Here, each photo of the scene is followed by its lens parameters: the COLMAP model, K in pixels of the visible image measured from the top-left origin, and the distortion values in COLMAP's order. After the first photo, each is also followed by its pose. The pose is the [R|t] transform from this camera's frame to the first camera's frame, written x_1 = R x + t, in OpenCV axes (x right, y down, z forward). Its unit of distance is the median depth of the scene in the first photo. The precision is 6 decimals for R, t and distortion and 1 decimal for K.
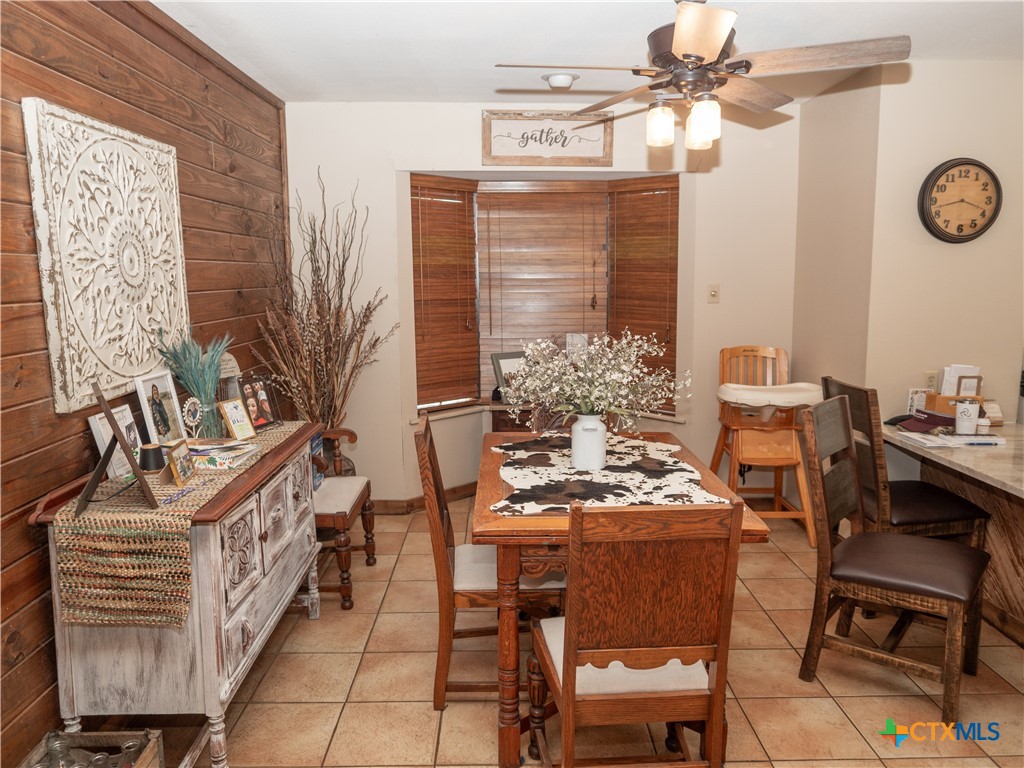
lens RADIAL K [[740.8, 0, 512.4], [0, 740.8, 381.2], [0, 0, 1]] dist [-0.019550, 0.002715]
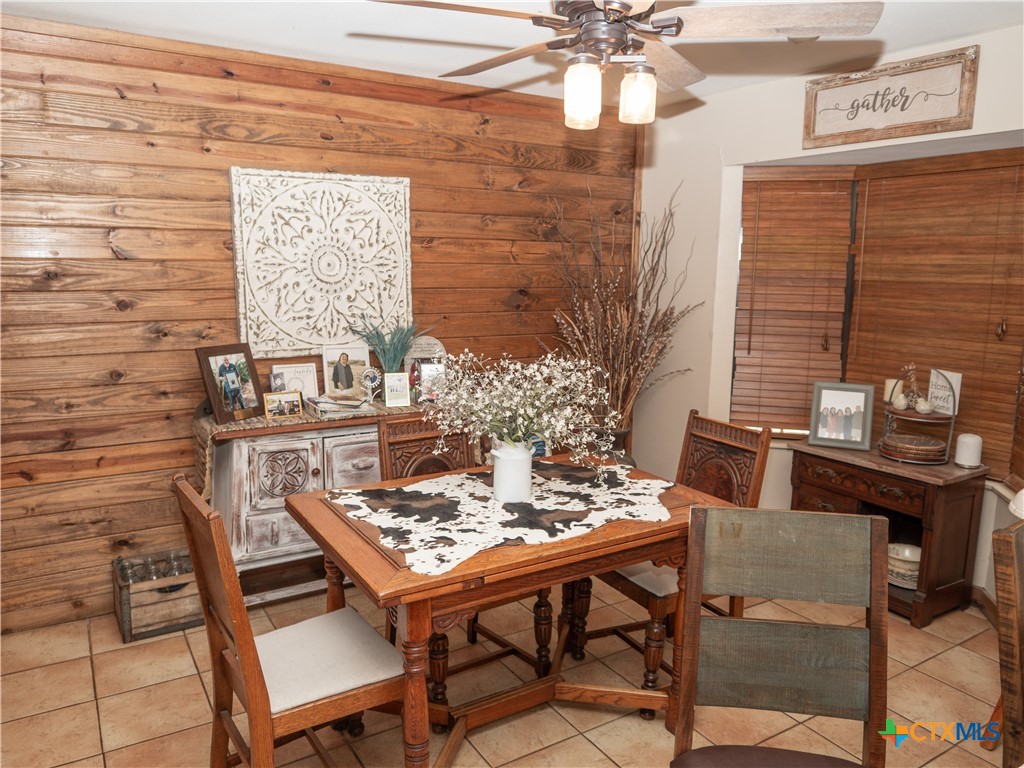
lens RADIAL K [[740.8, 0, 512.1], [0, 740.8, 386.3], [0, 0, 1]] dist [-0.019550, 0.002715]
pose [[0.513014, 0.149879, -0.845194, 0.932667], [-0.139885, 0.986073, 0.089954, -0.110370], [0.846905, 0.072082, 0.526835, 0.563742]]
